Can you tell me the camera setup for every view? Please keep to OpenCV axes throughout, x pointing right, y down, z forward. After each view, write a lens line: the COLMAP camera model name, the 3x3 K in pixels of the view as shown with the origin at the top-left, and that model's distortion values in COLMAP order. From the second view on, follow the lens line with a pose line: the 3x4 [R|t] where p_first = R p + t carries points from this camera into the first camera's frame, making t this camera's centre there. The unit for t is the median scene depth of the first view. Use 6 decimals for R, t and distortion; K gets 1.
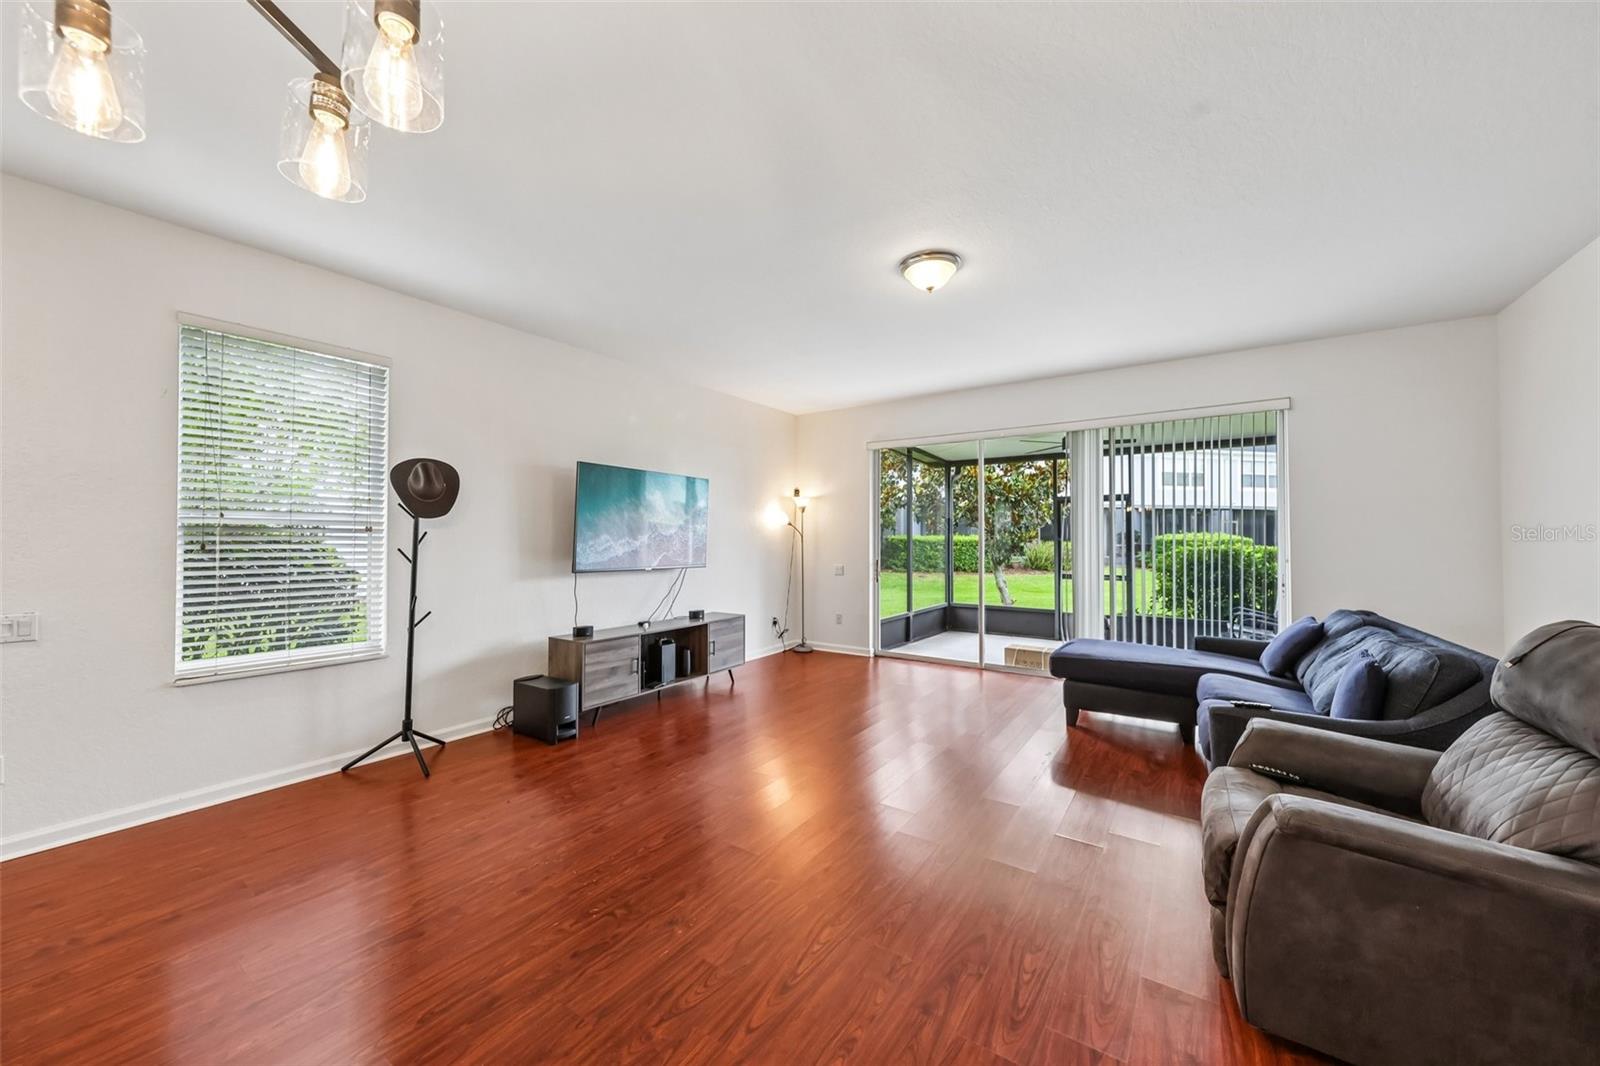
lens RADIAL K [[572.3, 0, 800.0], [0, 572.3, 533.0], [0, 0, 1]] dist [-0.015151, -0.000007]
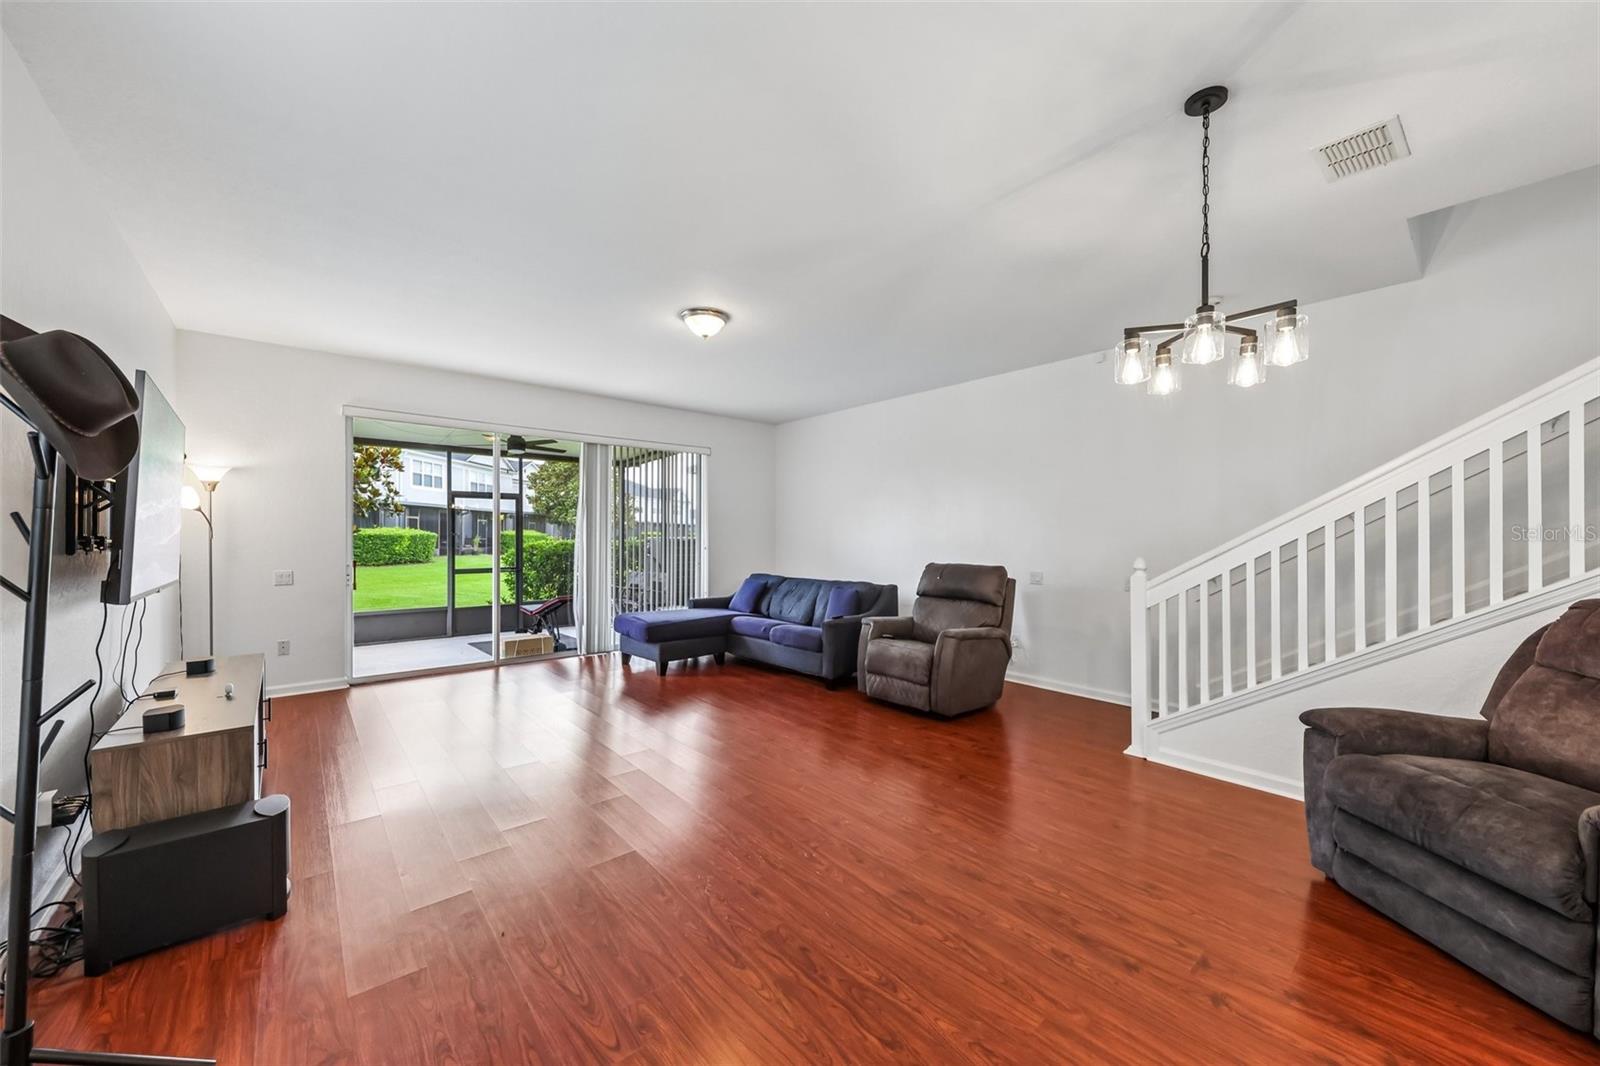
lens RADIAL K [[587.4, 0, 800.0], [0, 587.4, 533.0], [0, 0, 1]] dist [0.001374, 0.000058]
pose [[0.259642, -0.000812, 0.965704, -0.726231], [-0.011723, 0.999923, 0.003993, -0.000324], [-0.965634, -0.012358, 0.259613, 0.336907]]
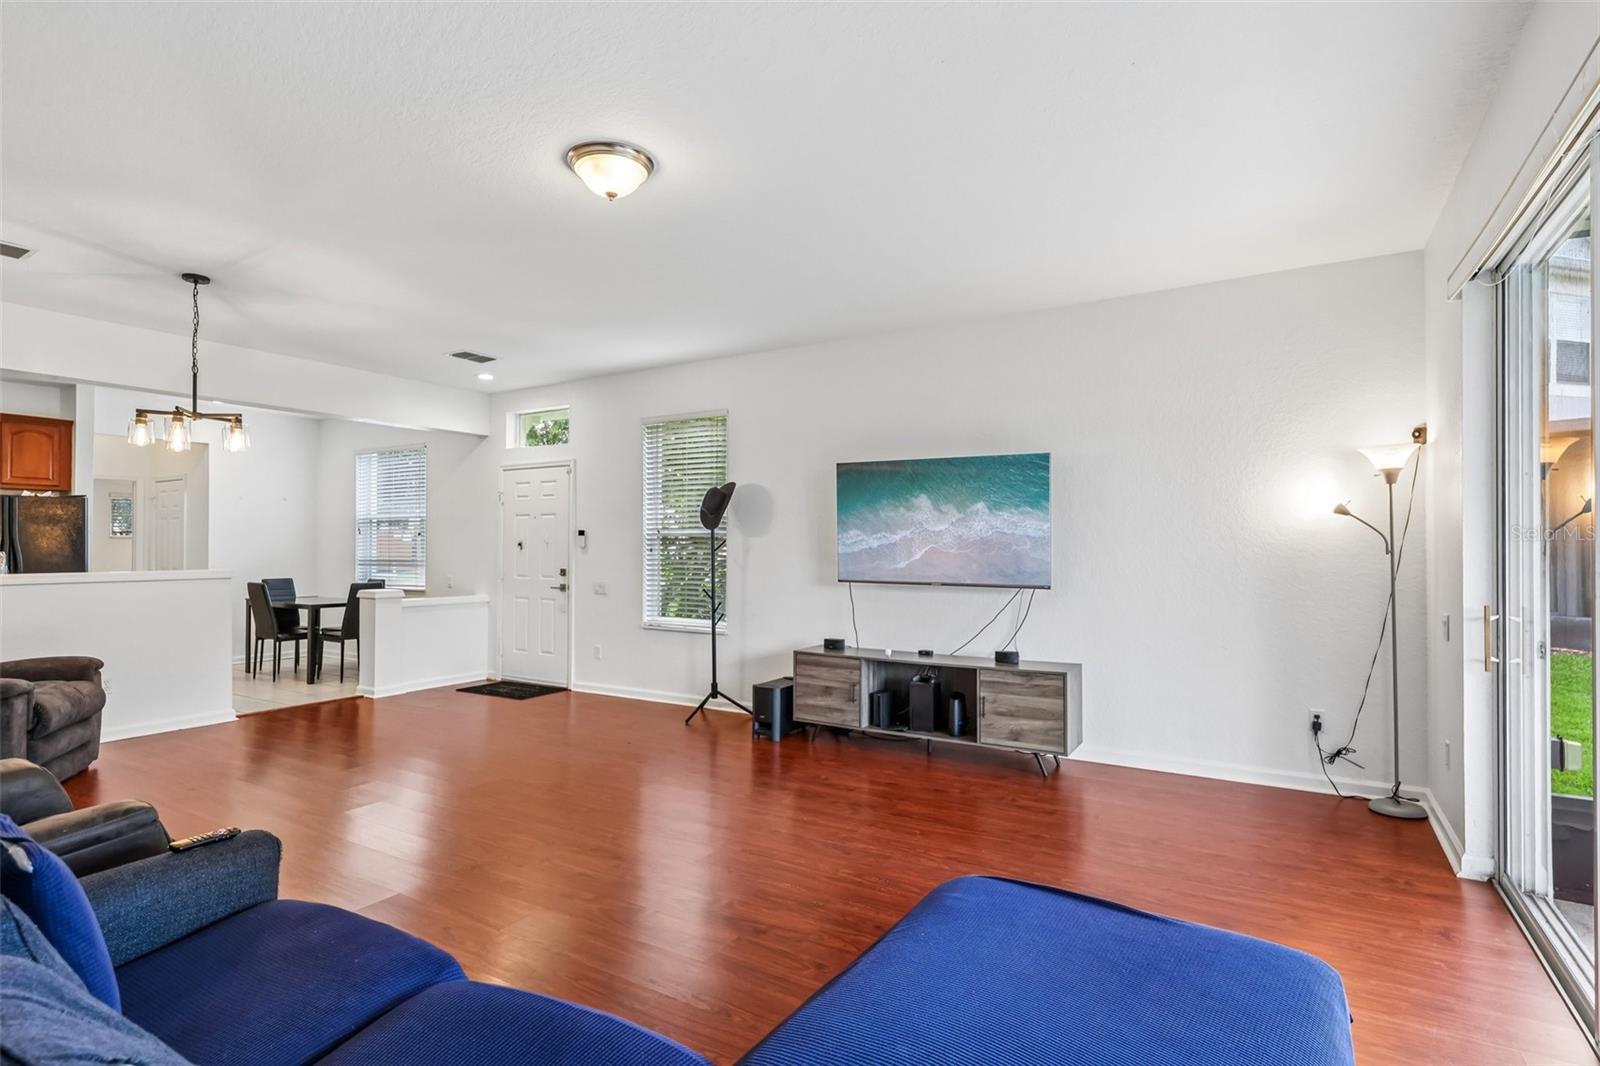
lens RADIAL K [[815.1, 0, 801.7], [0, 815.1, 539.2], [0, 0, 1]] dist [0.028674, 0.000203]
pose [[0.051718, -0.000669, -0.998662, 0.955294], [0.013746, 0.999906, 0.000042, -0.001919], [0.998567, -0.013730, 0.051722, 0.871049]]
